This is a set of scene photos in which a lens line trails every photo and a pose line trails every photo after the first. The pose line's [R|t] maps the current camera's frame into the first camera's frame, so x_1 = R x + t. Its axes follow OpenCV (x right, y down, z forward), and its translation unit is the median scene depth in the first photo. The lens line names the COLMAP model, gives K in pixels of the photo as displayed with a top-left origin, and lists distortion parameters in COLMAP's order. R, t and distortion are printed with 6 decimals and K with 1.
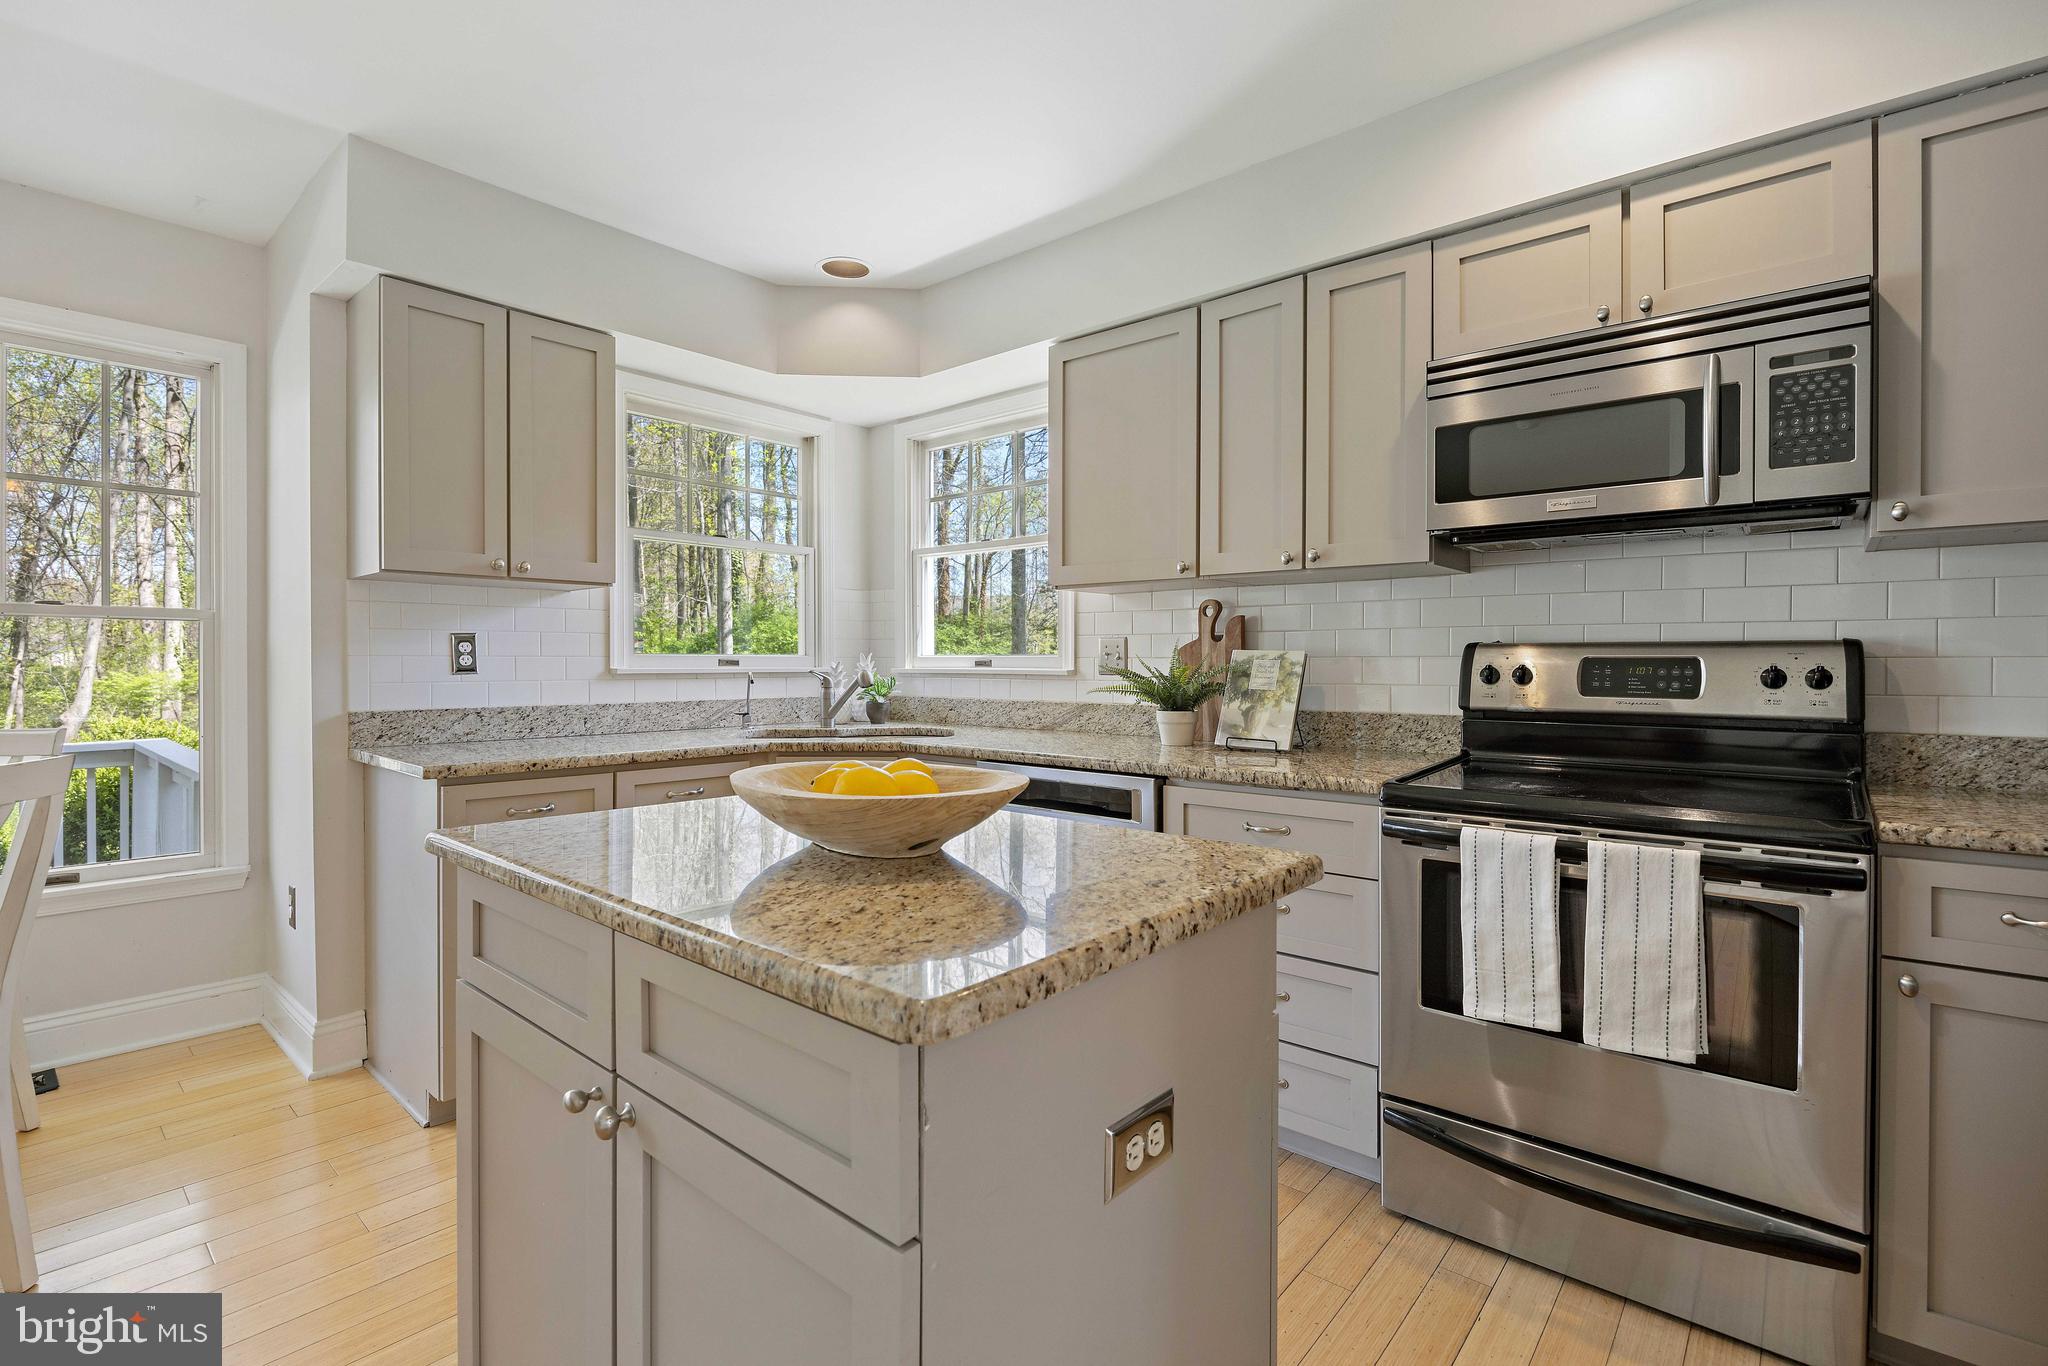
lens RADIAL K [[940.4, 0, 1026.9], [0, 940.4, 668.8], [0, 0, 1]] dist [-0.013547, 0.001454]
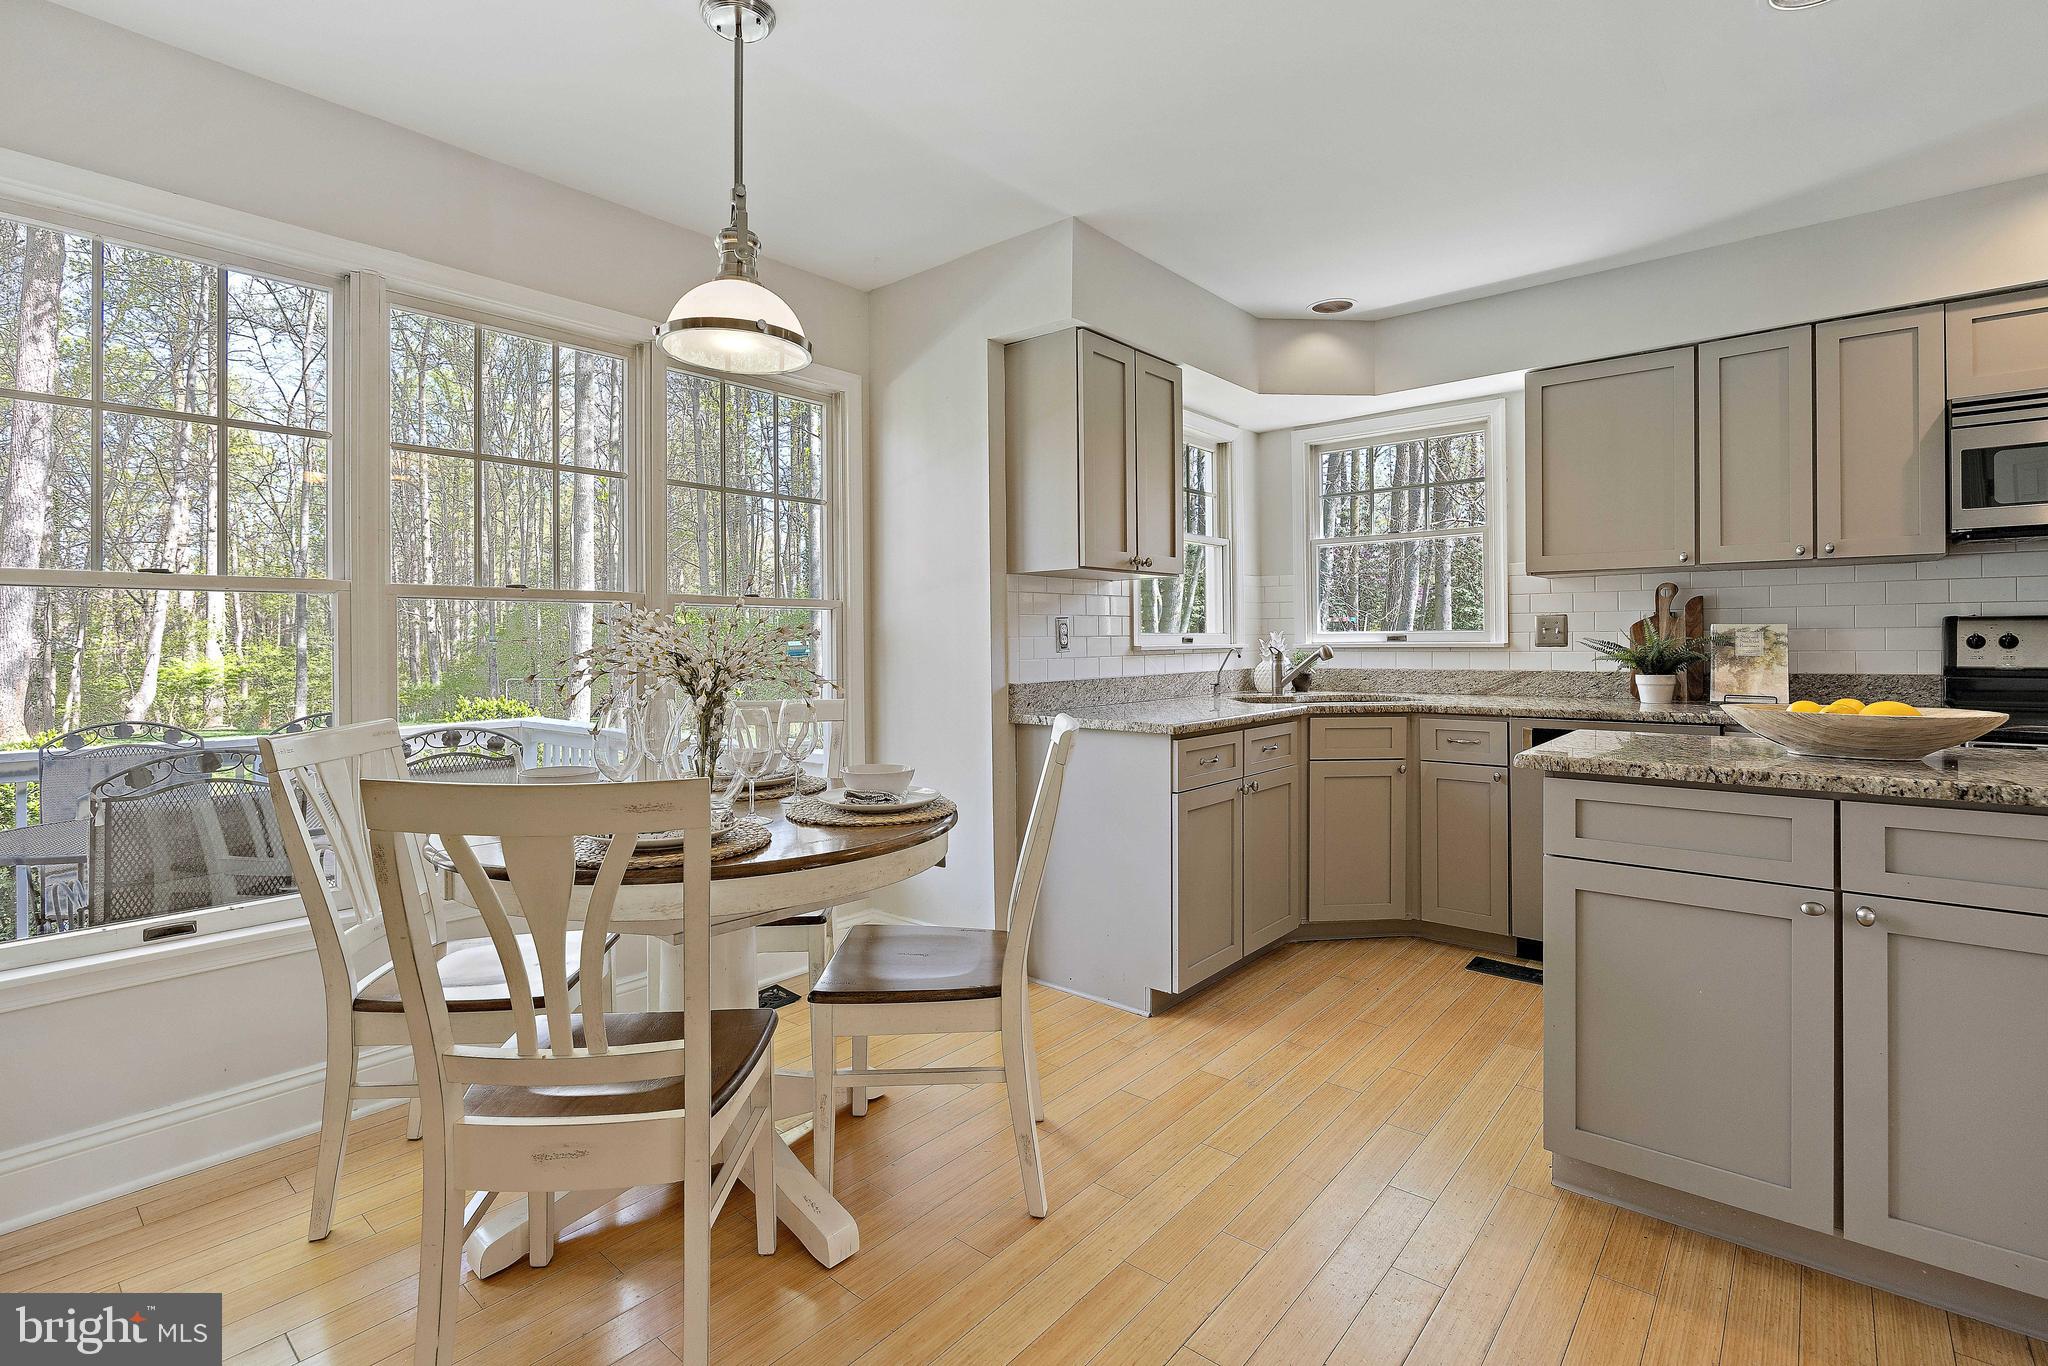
lens RADIAL K [[940.4, 0, 1031.7], [0, 940.4, 643.3], [0, 0, 1]] dist [-0.013547, 0.001454]
pose [[0.999744, -0.011333, 0.019607, -0.730991], [0.011403, 0.999929, -0.003458, -0.001132], [-0.019566, 0.003680, 0.999802, -0.213575]]
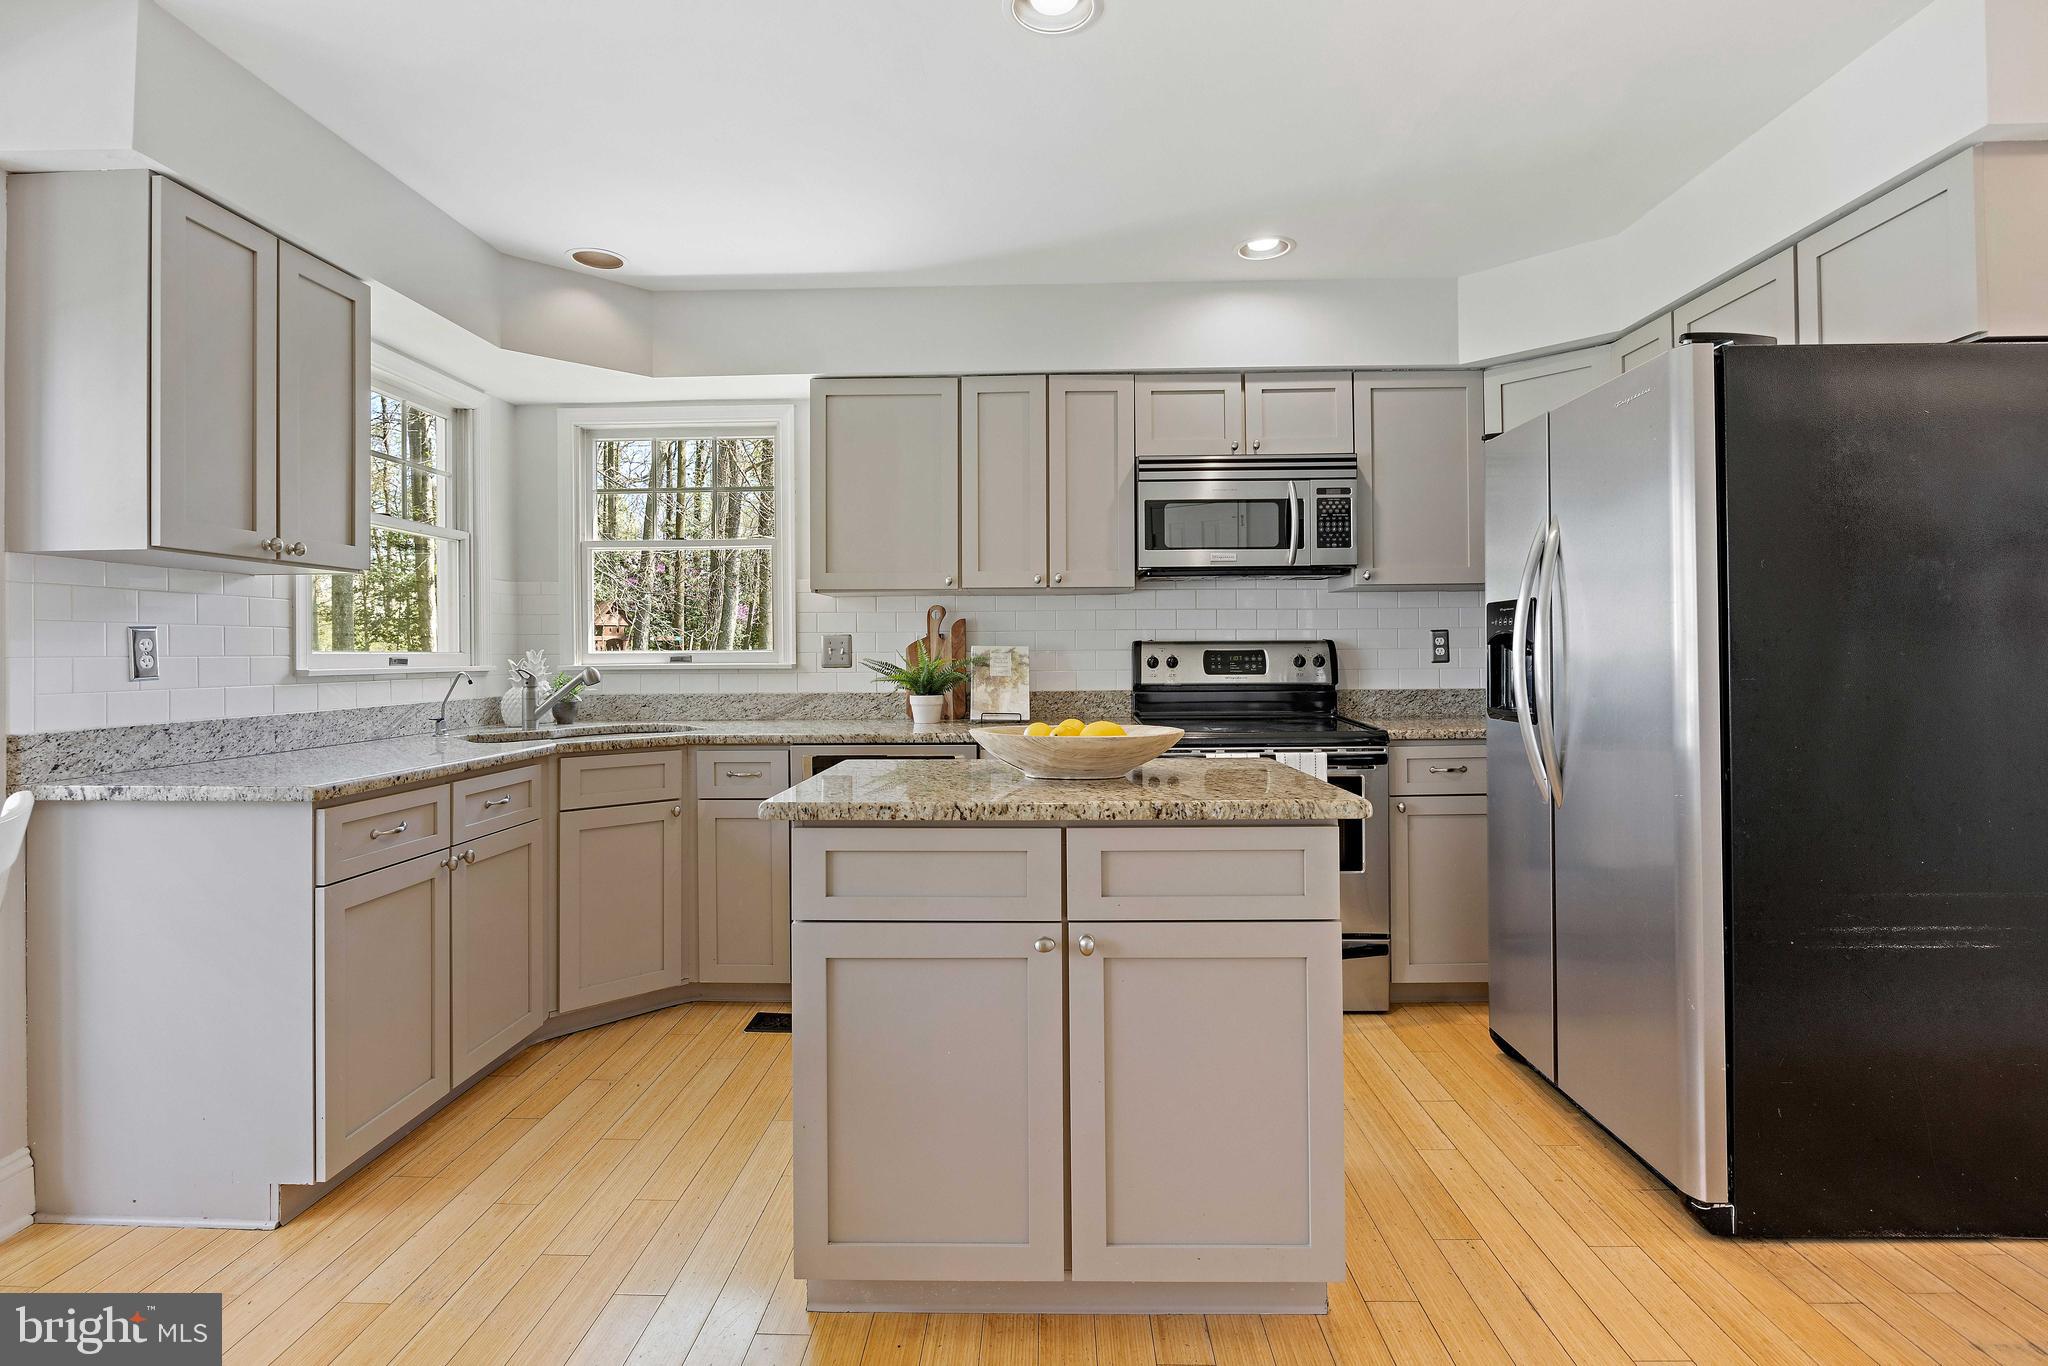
lens RADIAL K [[940.4, 0, 1023.9], [0, 940.4, 666.7], [0, 0, 1]] dist [-0.013547, 0.001454]
pose [[0.771042, -0.016354, 0.636574, -0.580228], [0.013270, 0.999866, 0.009614, -0.003225], [-0.636646, 0.001035, 0.771156, -0.046425]]
